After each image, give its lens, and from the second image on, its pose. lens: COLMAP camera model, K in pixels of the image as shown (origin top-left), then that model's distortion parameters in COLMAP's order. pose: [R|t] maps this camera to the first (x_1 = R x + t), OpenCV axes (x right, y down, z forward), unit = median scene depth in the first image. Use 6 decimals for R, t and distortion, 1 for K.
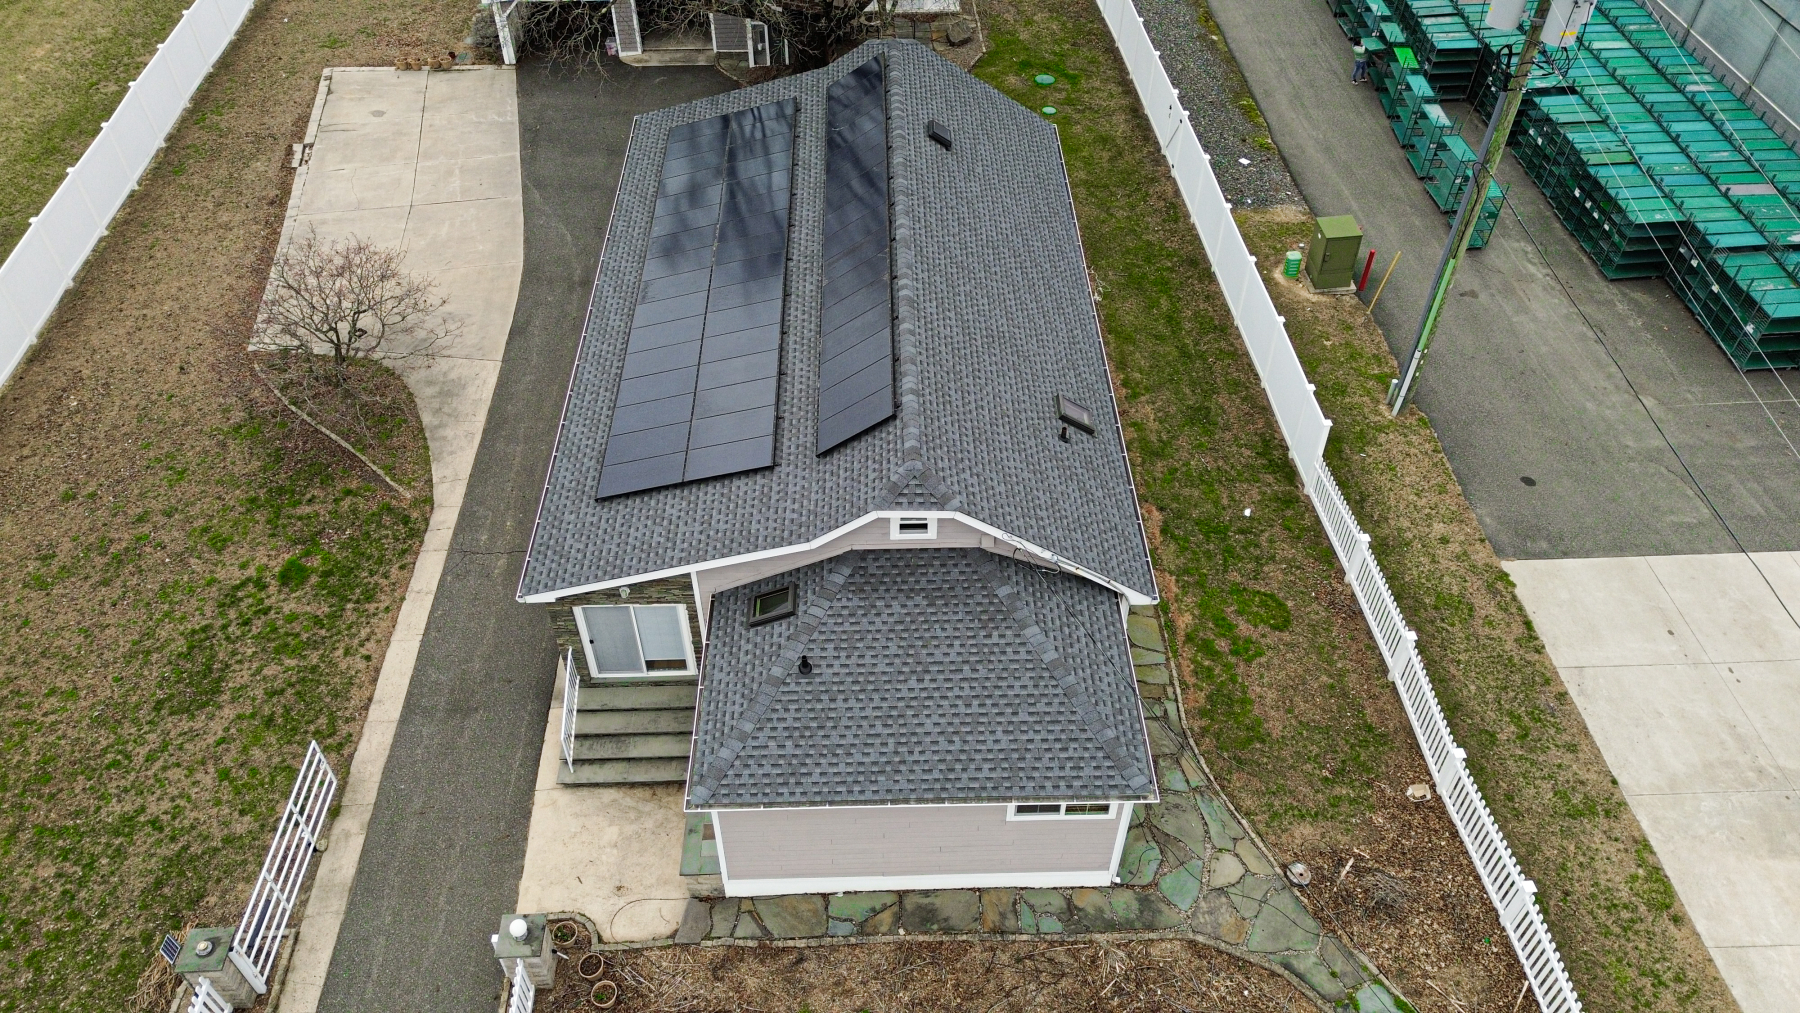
lens RADIAL K [[1265.3, 0, 896.5], [0, 1265.3, 499.6], [0, 0, 1]] dist [0.070980, -0.061244]
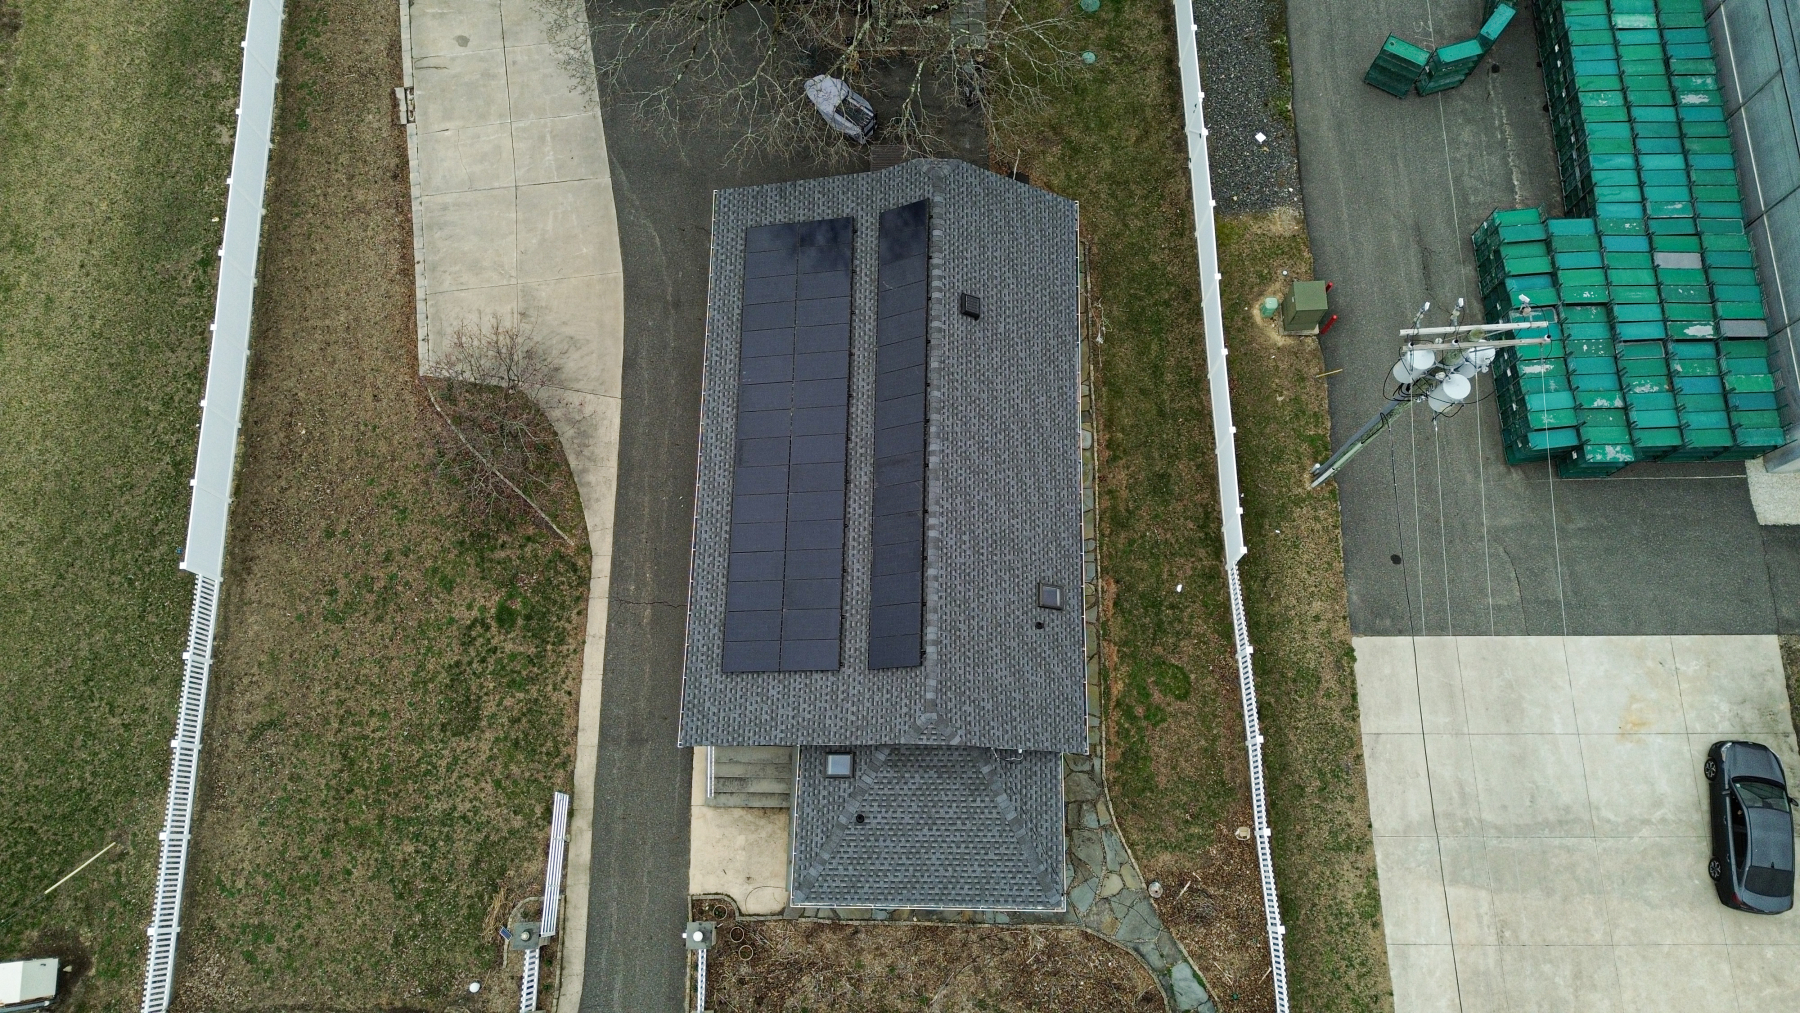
lens RADIAL K [[1265.3, 0, 893.8], [0, 1265.3, 500.4], [0, 0, 1]] dist [0.070980, -0.061244]
pose [[0.998984, 0.038610, -0.023243, -0.005093], [-0.022237, 0.870897, 0.490963, -0.811551], [0.039198, -0.489947, 0.870871, -0.178408]]
